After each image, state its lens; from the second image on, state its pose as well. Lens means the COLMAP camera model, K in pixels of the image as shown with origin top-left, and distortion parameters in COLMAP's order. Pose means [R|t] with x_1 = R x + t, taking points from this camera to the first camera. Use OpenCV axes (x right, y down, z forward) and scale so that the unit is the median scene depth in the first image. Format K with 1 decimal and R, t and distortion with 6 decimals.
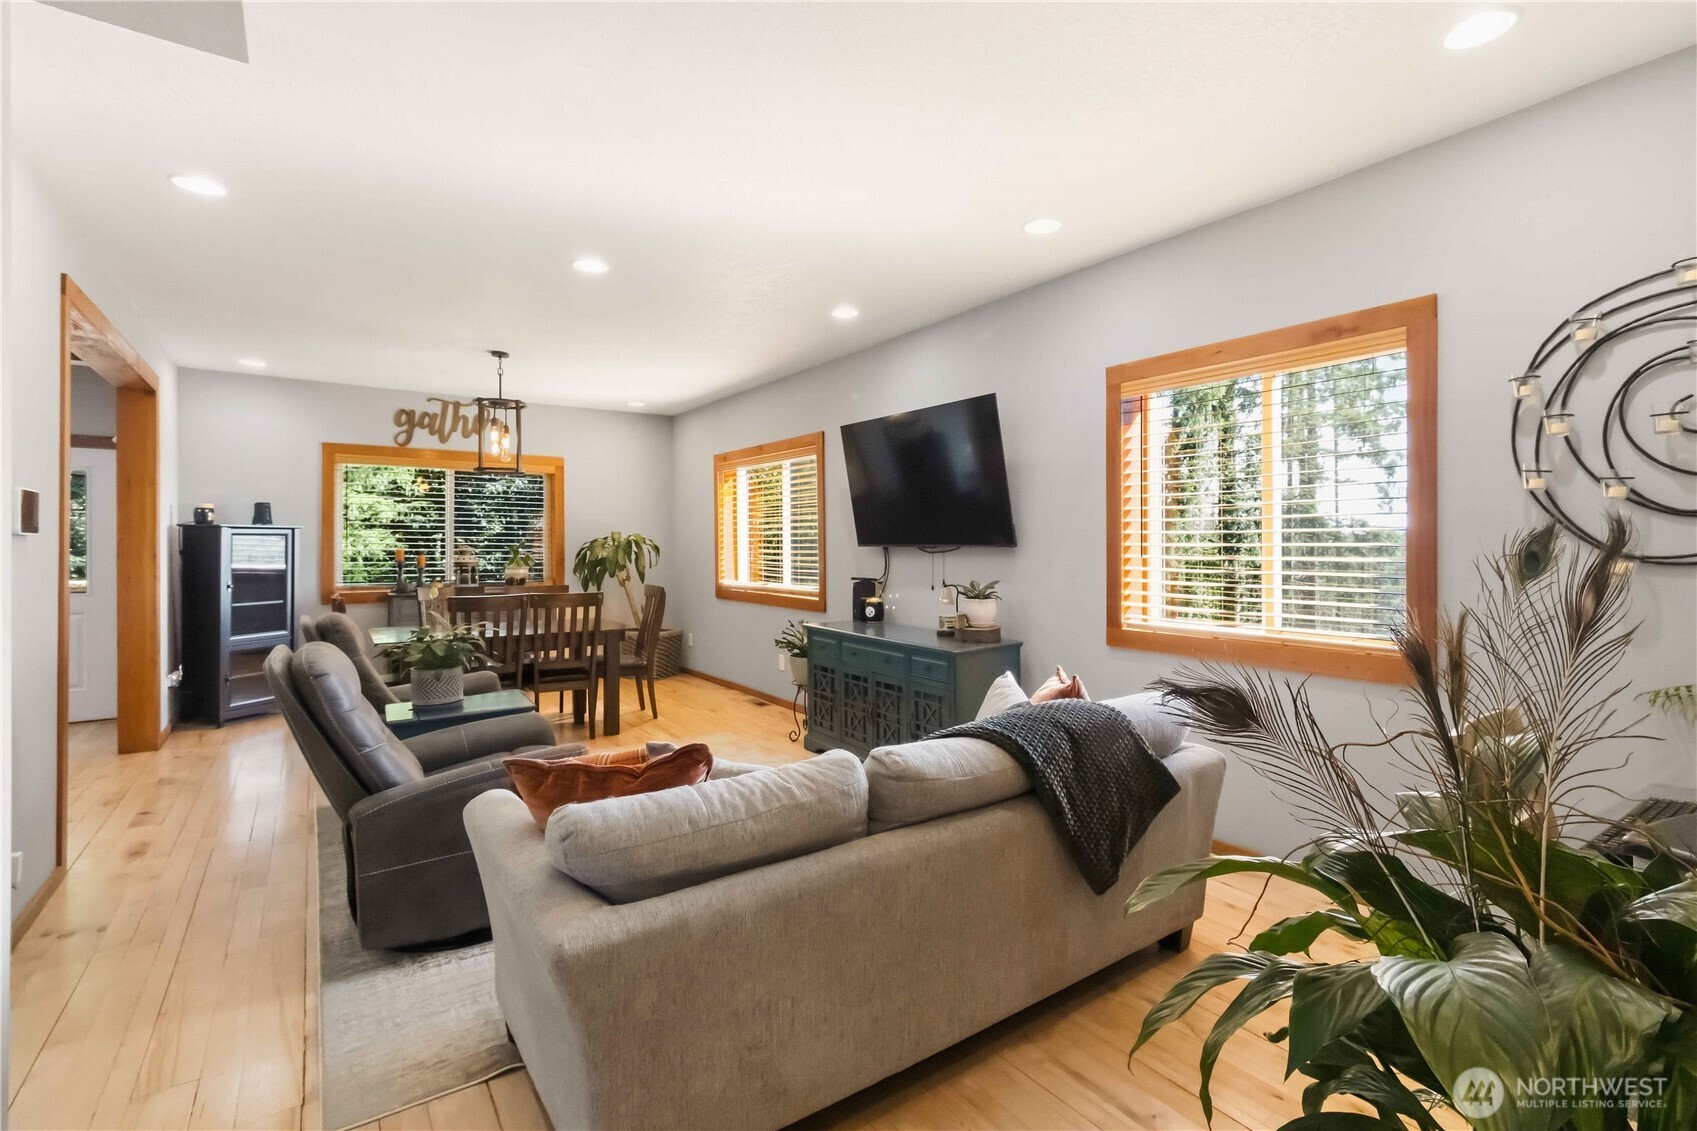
lens RADIAL K [[797.1, 0, 877.1], [0, 797.1, 542.3], [0, 0, 1]] dist [0.003830, 0.002836]
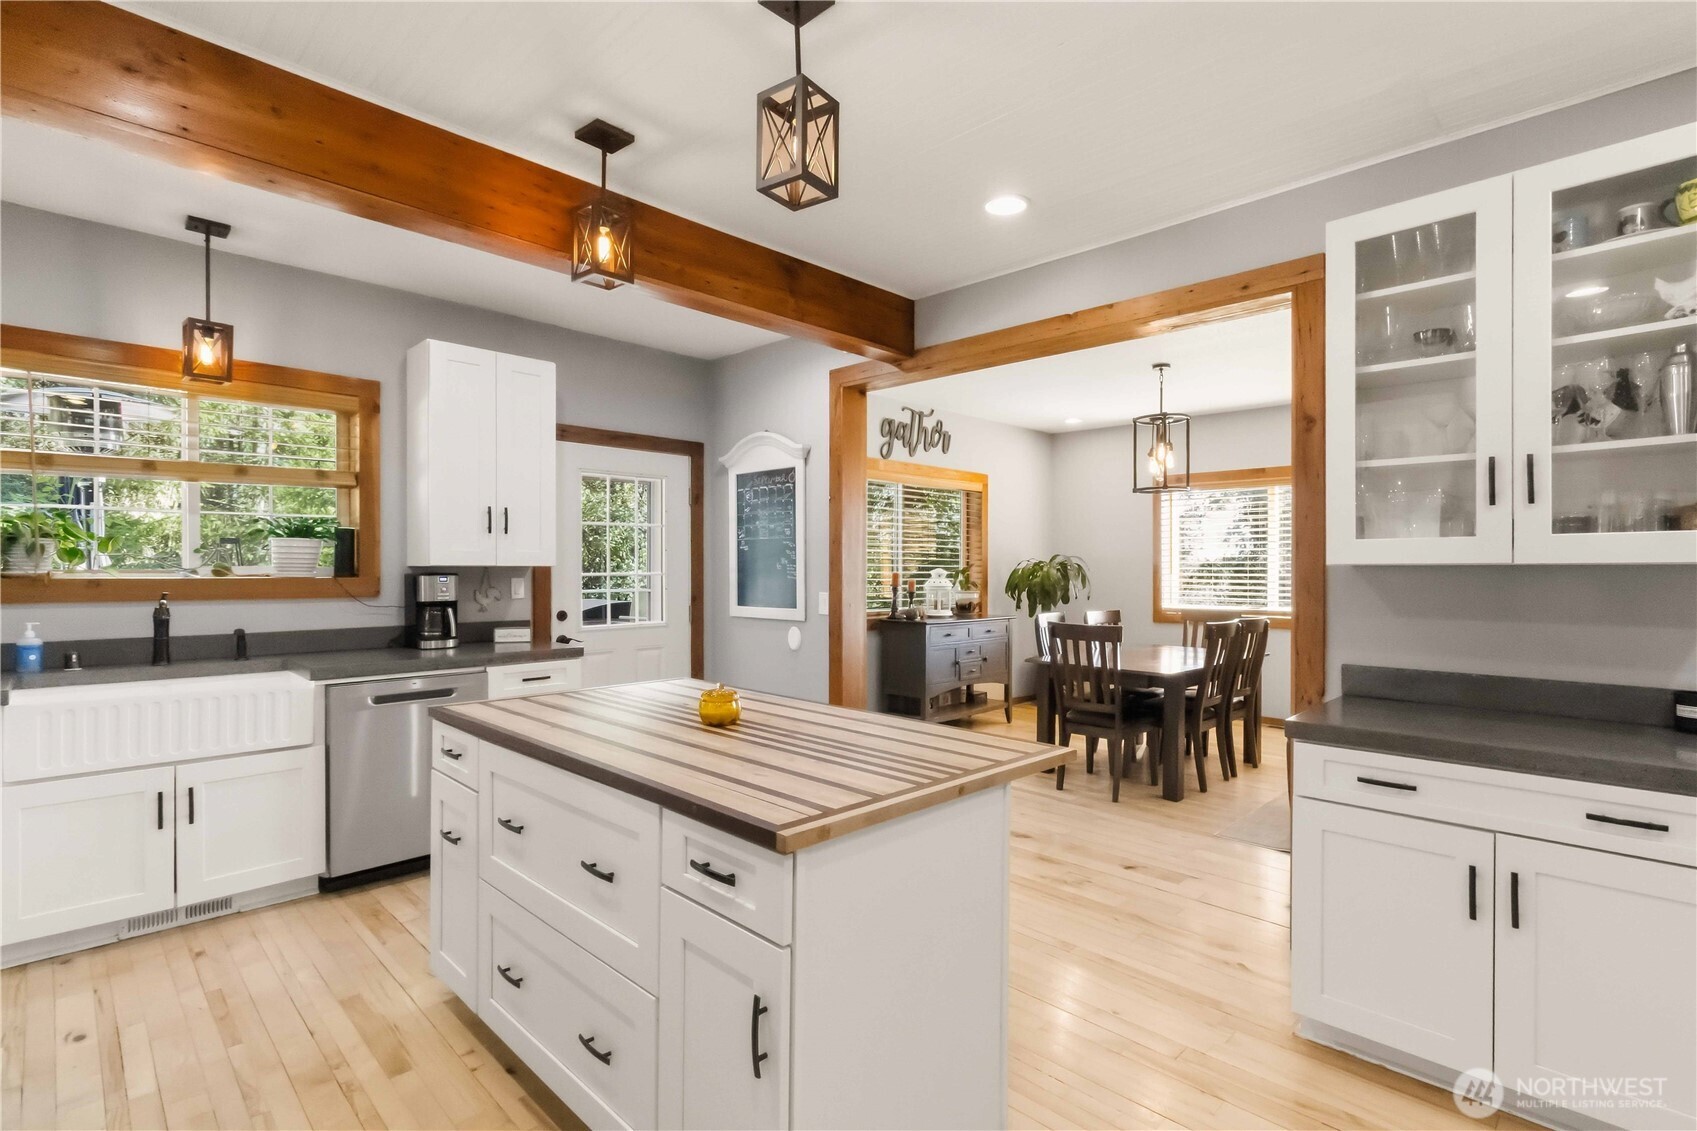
lens RADIAL K [[797.1, 0, 865.9], [0, 797.1, 568.4], [0, 0, 1]] dist [0.003830, 0.002836]
pose [[0.986839, 0.010051, 0.161394, -0.748575], [-0.011467, 0.999904, 0.007842, -0.002652], [-0.161299, -0.009589, 0.986859, 0.106777]]
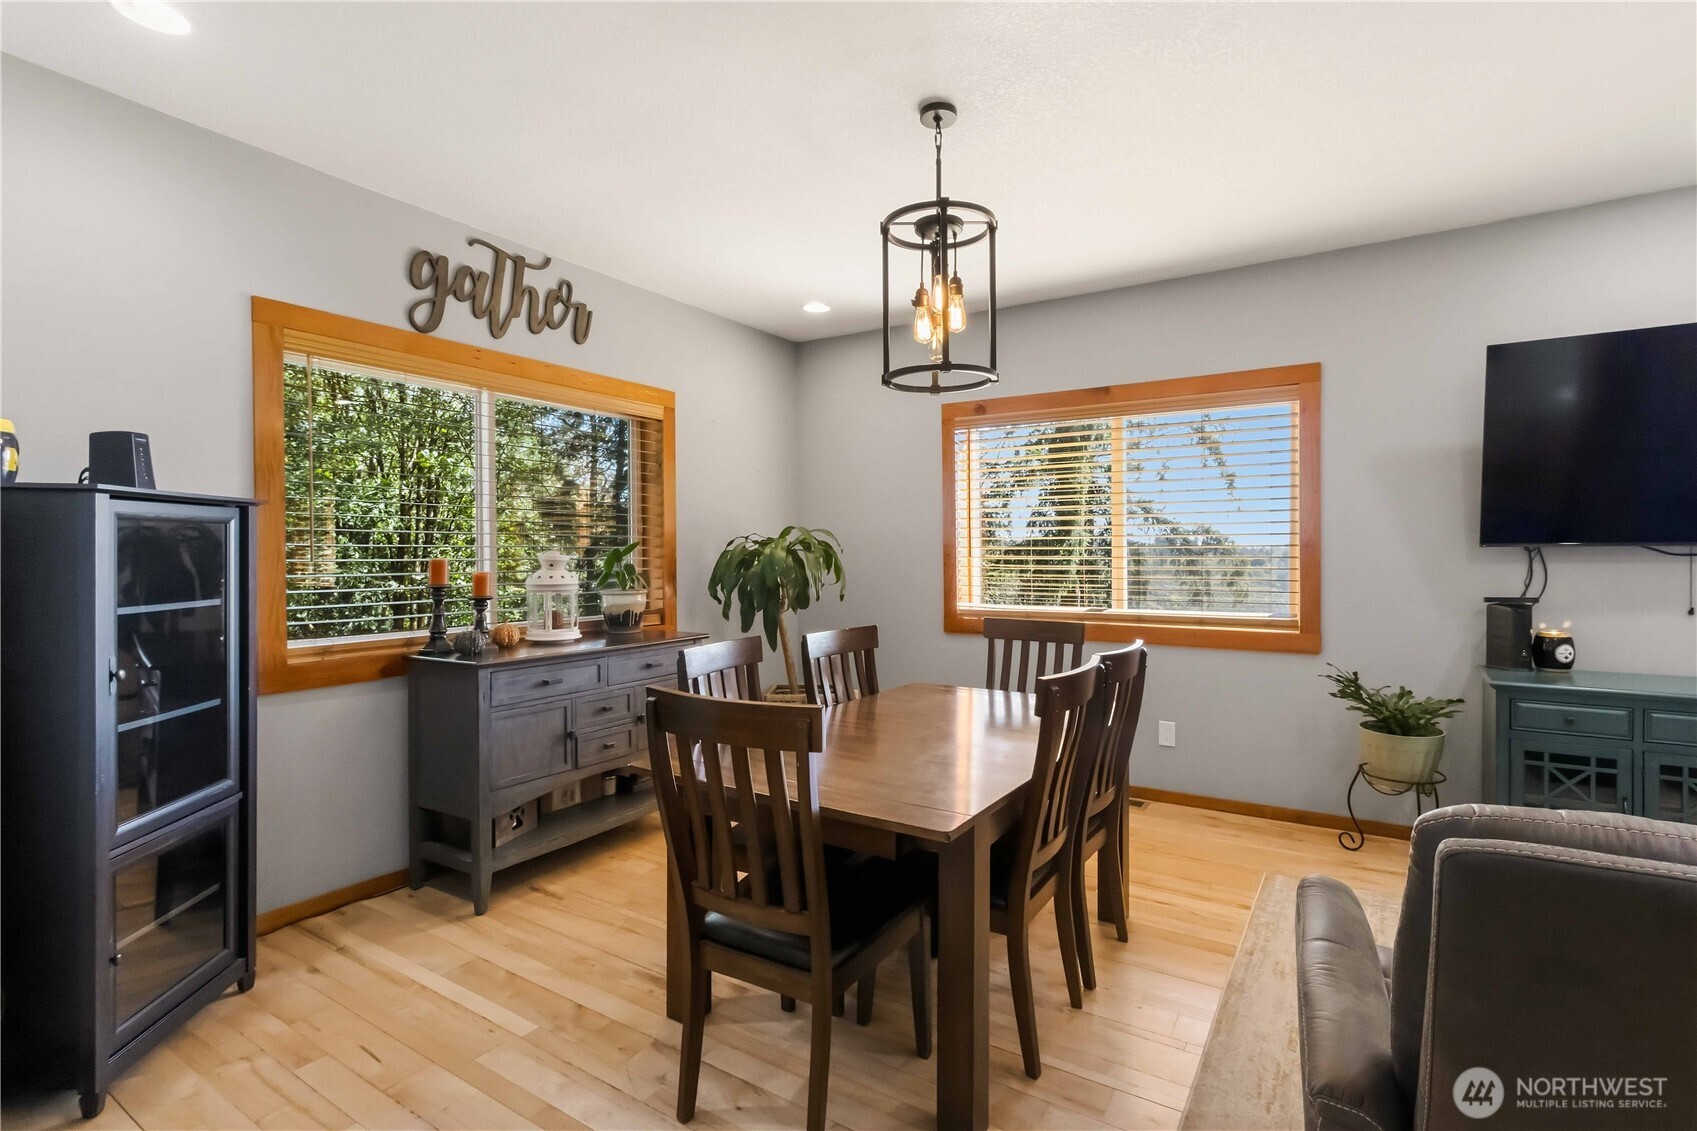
lens RADIAL K [[797.1, 0, 854.2], [0, 797.1, 557.2], [0, 0, 1]] dist [0.003830, 0.002836]
pose [[0.932070, -0.001135, 0.362276, -0.521986], [-0.003378, 0.999924, 0.011823, 0.001033], [-0.362262, -0.012243, 0.931996, 0.478798]]
